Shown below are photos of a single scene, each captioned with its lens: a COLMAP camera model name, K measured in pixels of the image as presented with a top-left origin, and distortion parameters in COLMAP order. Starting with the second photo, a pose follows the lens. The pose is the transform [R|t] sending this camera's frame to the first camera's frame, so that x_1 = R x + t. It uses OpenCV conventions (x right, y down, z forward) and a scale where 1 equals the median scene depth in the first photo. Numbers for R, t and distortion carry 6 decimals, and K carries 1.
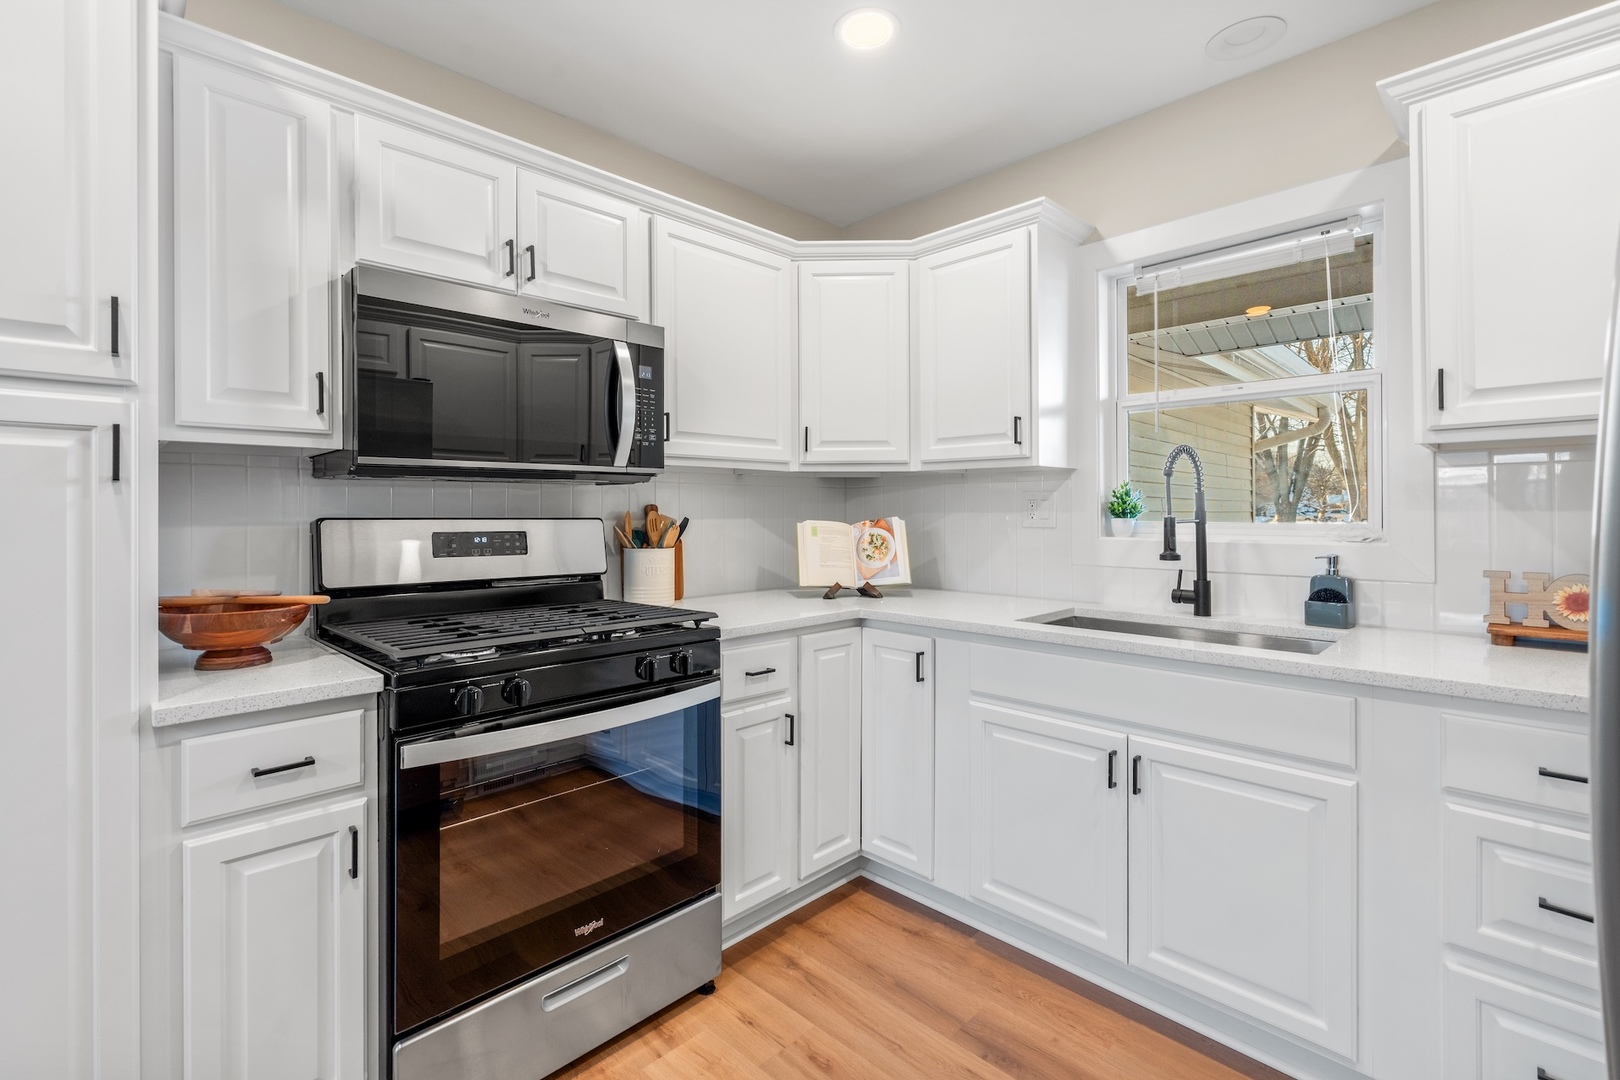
lens RADIAL K [[730.0, 0, 808.2], [0, 730.0, 504.9], [0, 0, 1]] dist [0.004163, 0.000532]
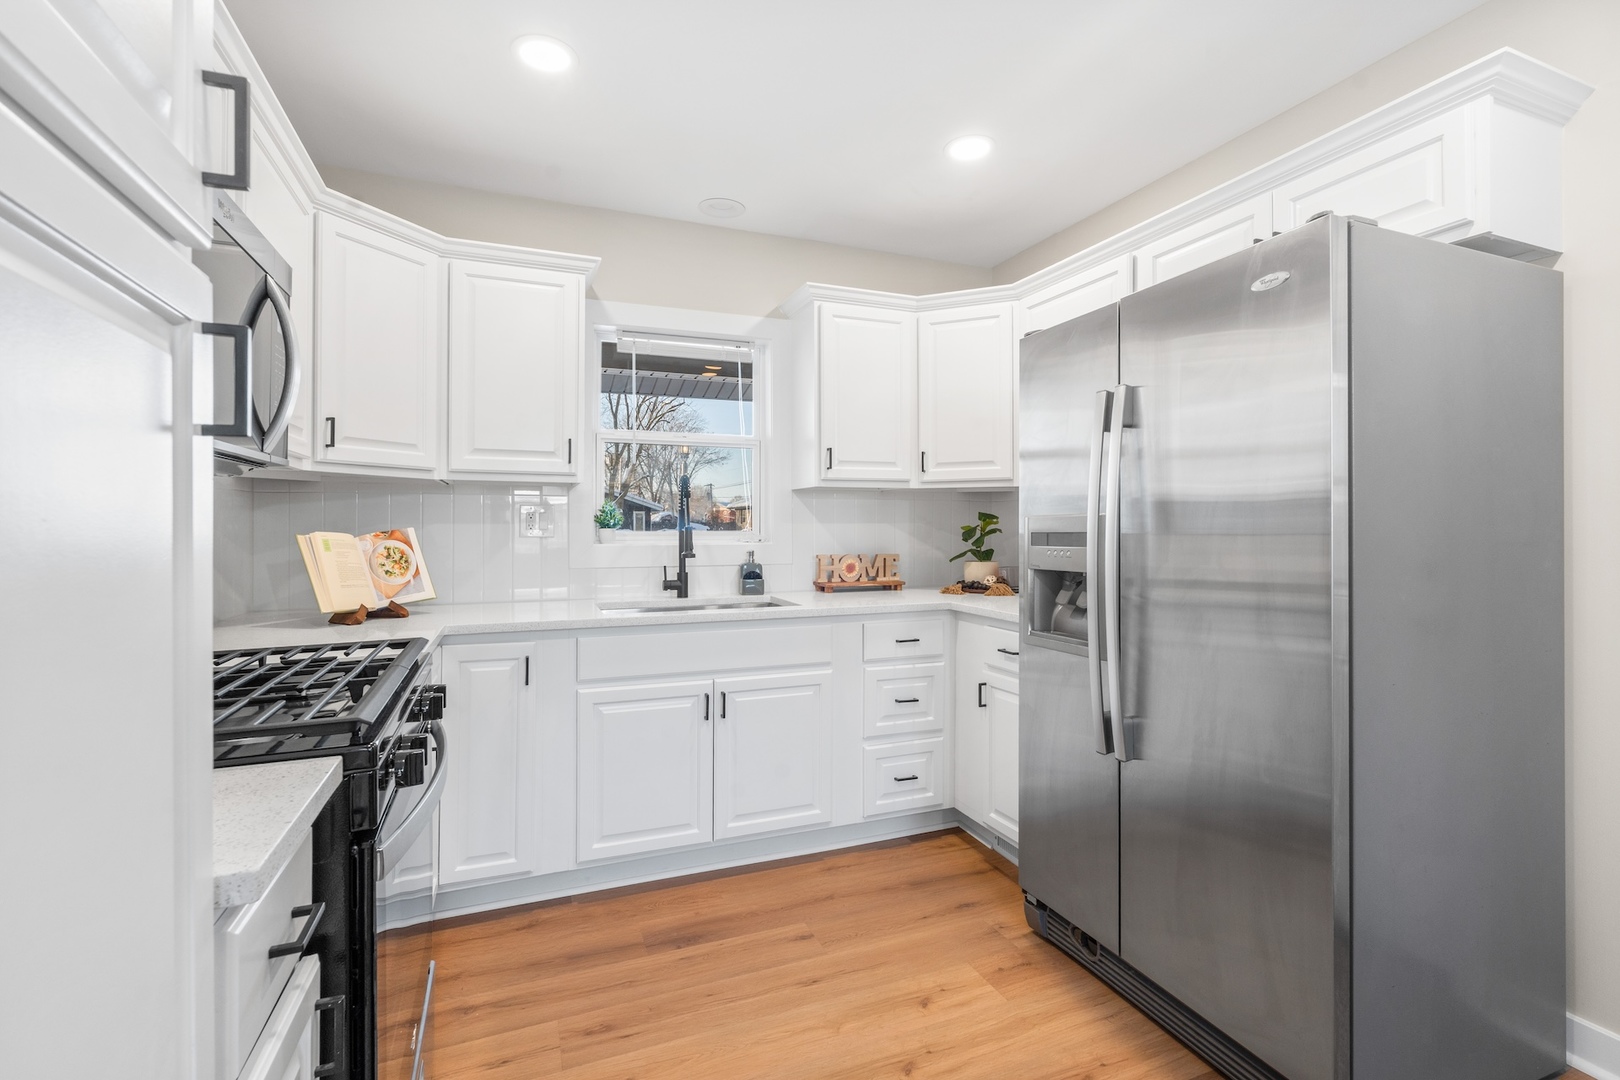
lens RADIAL K [[730.0, 0, 810.3], [0, 730.0, 523.4], [0, 0, 1]] dist [0.004163, 0.000532]
pose [[0.397685, 0.007025, 0.917495, -0.666254], [-0.008075, 0.999959, -0.004156, 0.013689], [-0.917487, -0.005756, 0.397725, 0.226187]]
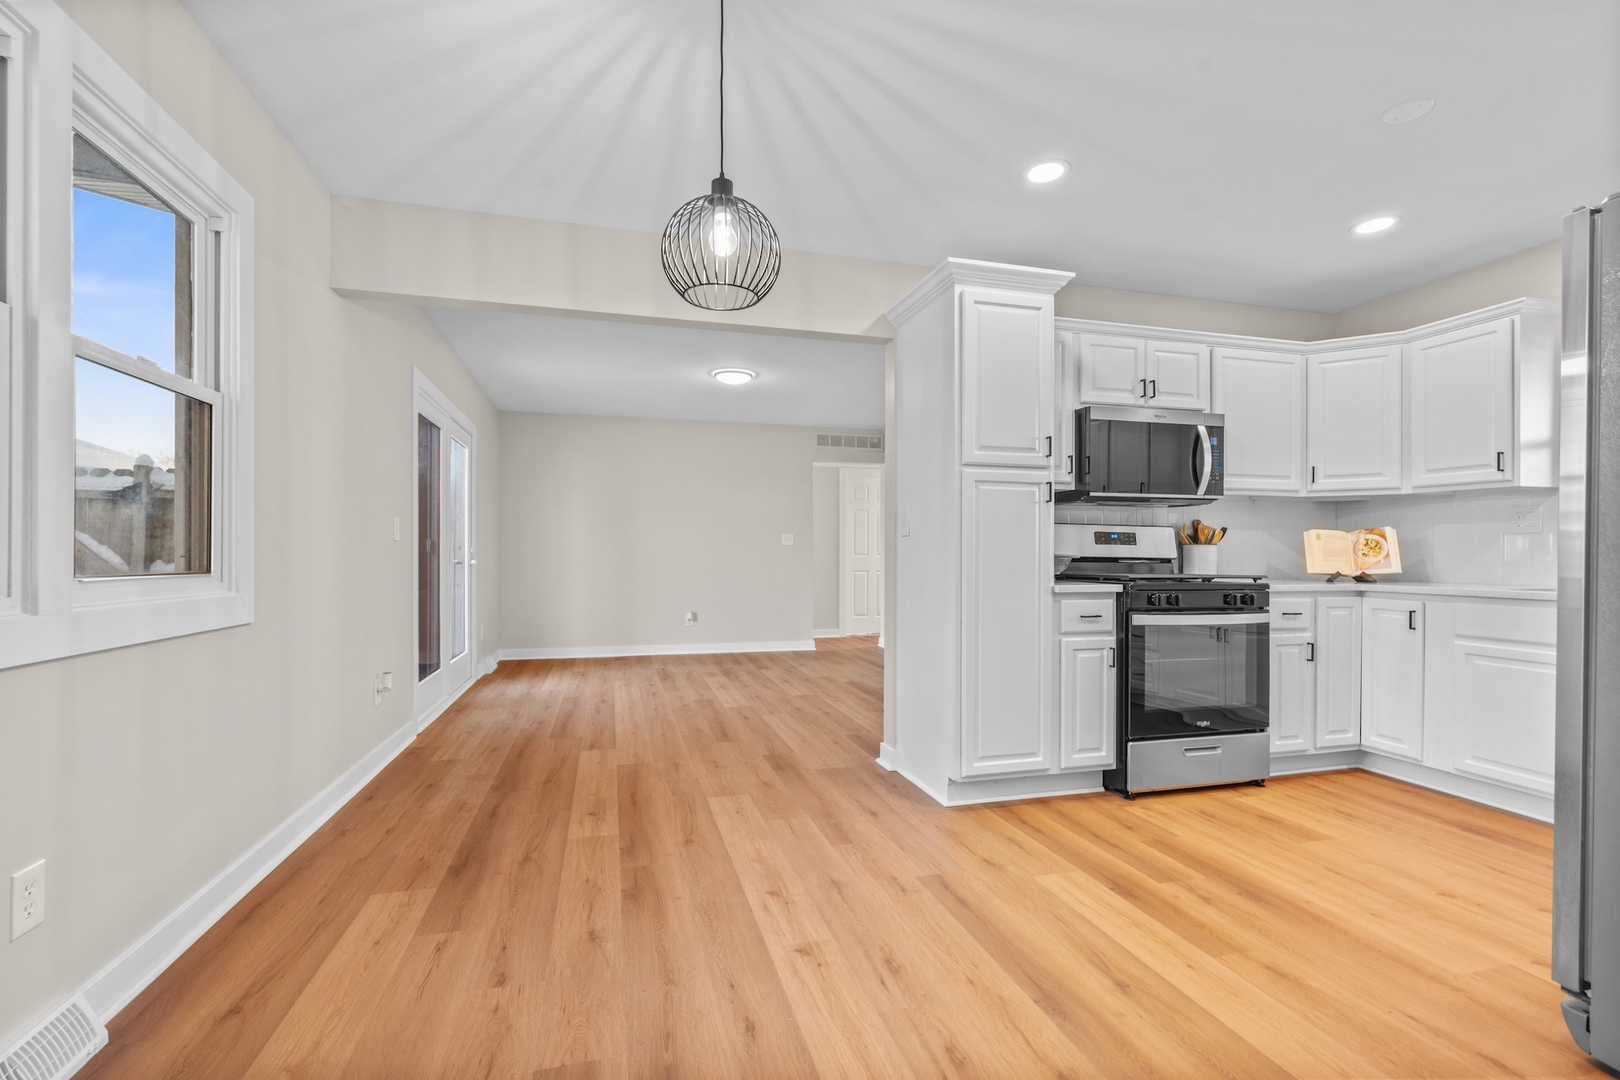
lens RADIAL K [[730.0, 0, 814.6], [0, 730.0, 546.2], [0, 0, 1]] dist [0.004163, 0.000532]
pose [[0.870193, 0.004222, -0.492693, -0.187212], [-0.003431, 0.999991, 0.002510, 0.069248], [0.492699, -0.000493, 0.870200, -0.985906]]
